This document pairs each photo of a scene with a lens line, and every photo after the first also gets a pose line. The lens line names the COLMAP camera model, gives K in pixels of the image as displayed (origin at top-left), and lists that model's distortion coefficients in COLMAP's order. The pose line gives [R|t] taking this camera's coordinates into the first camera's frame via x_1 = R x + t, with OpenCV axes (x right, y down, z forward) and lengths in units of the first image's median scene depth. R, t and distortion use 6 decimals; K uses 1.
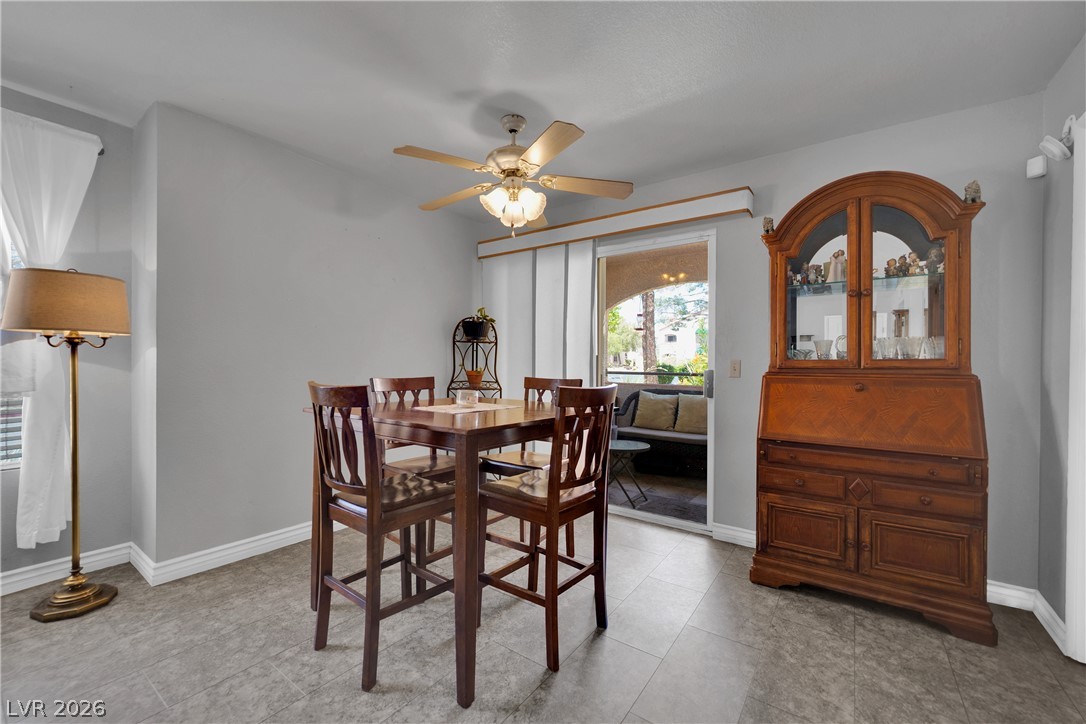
lens RADIAL K [[442.3, 0, 543.0], [0, 442.3, 362.0], [0, 0, 1]] dist [-0.011220, -0.000279]
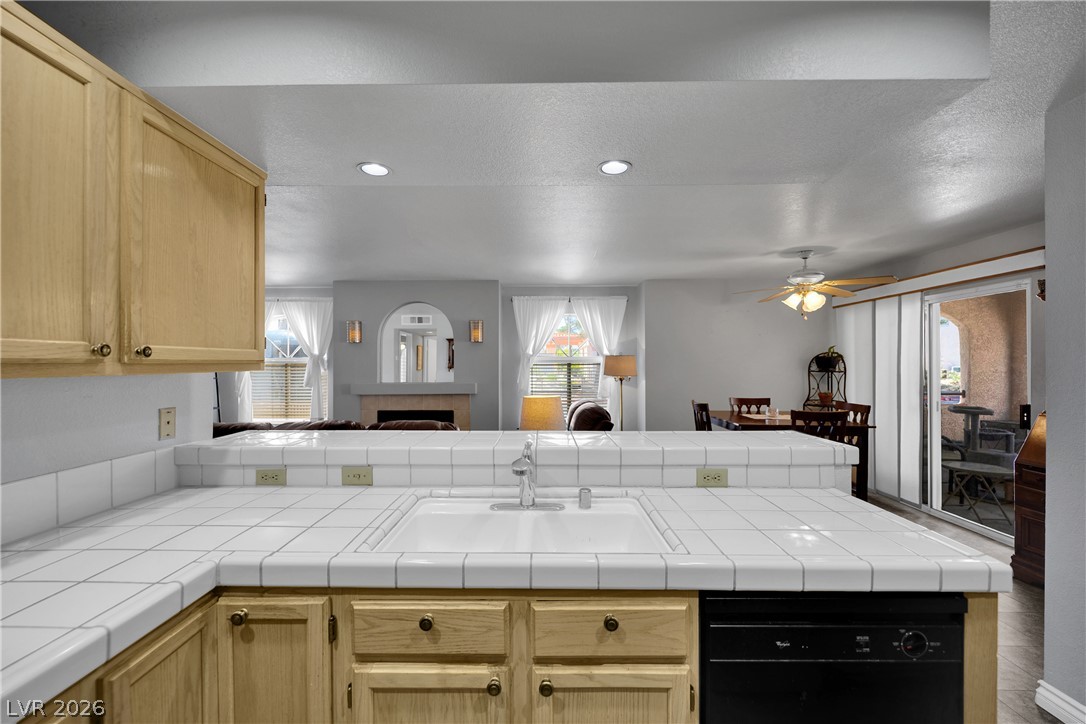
lens RADIAL K [[442.3, 0, 543.0], [0, 442.3, 362.0], [0, 0, 1]] dist [-0.011220, -0.000279]
pose [[0.581041, -0.009470, -0.813819, 0.679705], [0.001672, 0.999944, -0.010442, -0.095549], [0.813872, 0.004706, 0.581025, -0.767012]]
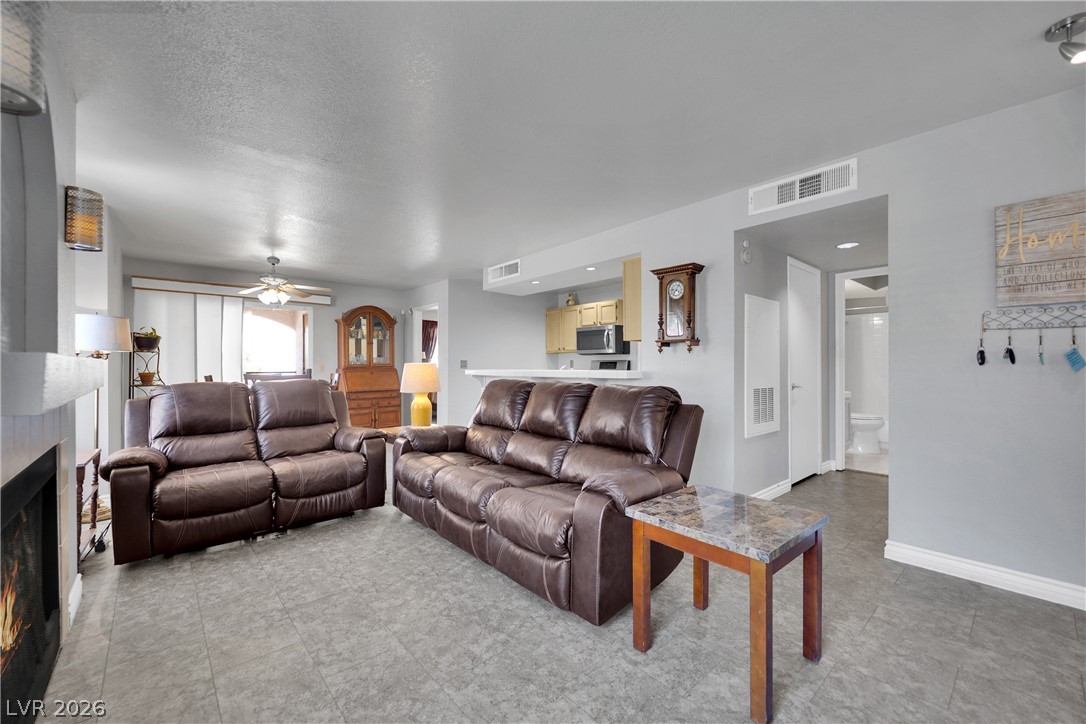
lens RADIAL K [[437.9, 0, 527.2], [0, 437.9, 364.6], [0, 0, 1]] dist [0.012762, -0.000139]
pose [[0.230112, -0.005886, 0.973146, -1.879904], [0.004758, 0.999977, 0.004923, -0.010471], [-0.973152, 0.003498, 0.230135, -0.738057]]
